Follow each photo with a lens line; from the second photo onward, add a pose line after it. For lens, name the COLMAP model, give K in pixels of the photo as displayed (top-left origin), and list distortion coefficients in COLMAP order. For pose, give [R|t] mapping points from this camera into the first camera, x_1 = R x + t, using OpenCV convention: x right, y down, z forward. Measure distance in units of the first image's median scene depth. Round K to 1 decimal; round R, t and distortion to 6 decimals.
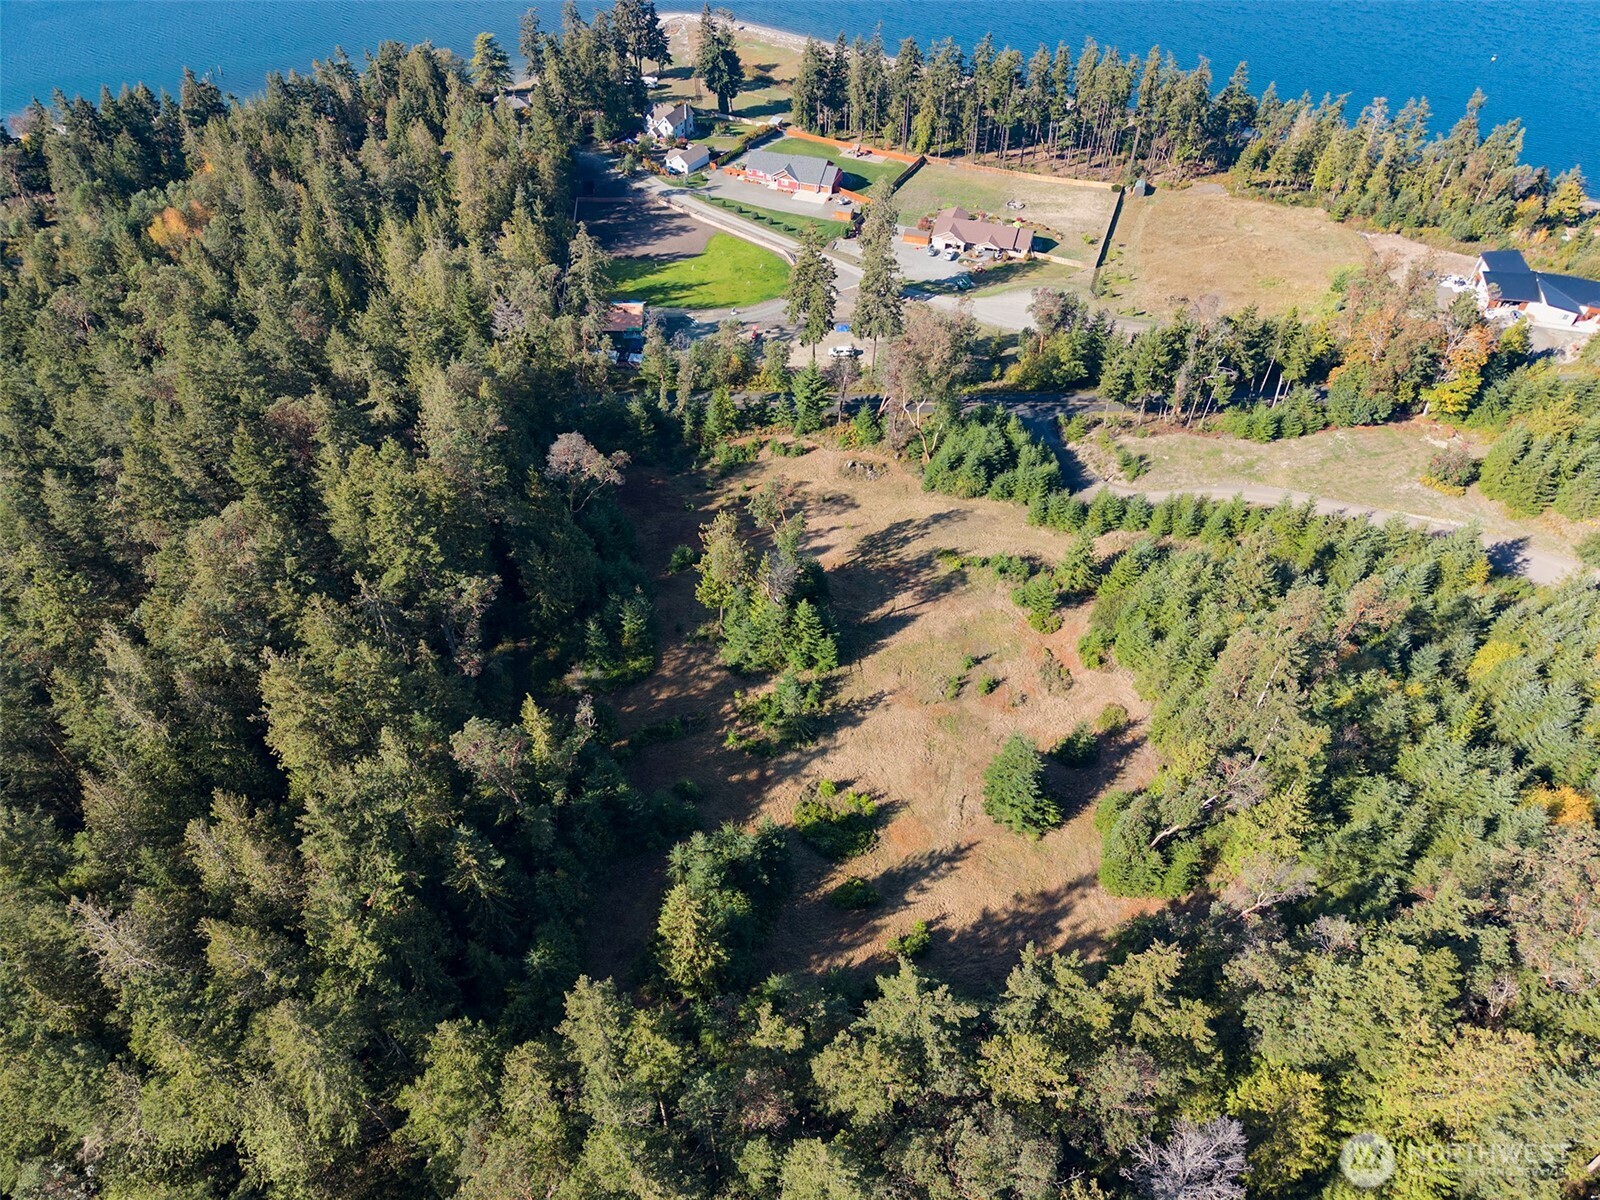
lens RADIAL K [[1090.5, 0, 790.5], [0, 1090.5, 595.4], [0, 0, 1]] dist [0.034403, -0.036546]
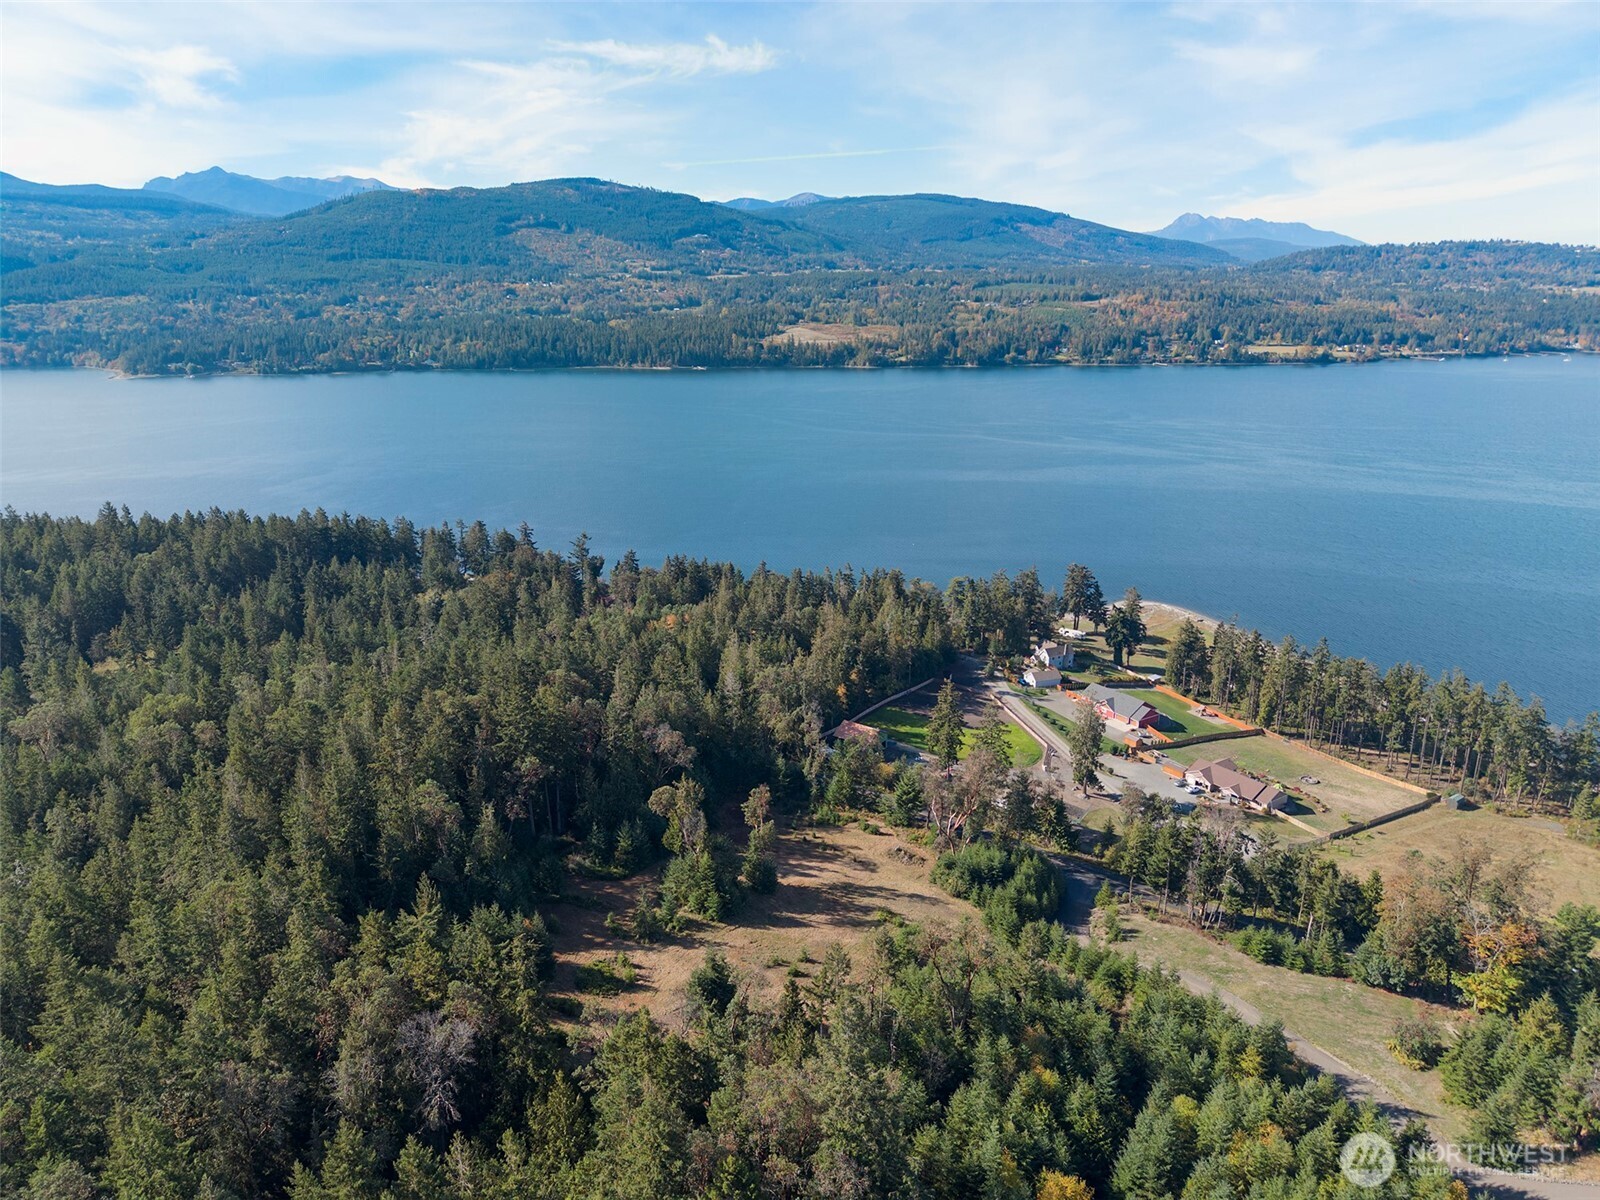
lens RADIAL K [[1090.5, 0, 797.6], [0, 1090.5, 559.3], [0, 0, 1]] dist [0.034403, -0.036546]
pose [[0.792150, 0.146585, -0.592462, 0.640401], [-0.434164, 0.817593, -0.378211, 0.127459], [0.428952, 0.556826, 0.711298, -0.119135]]
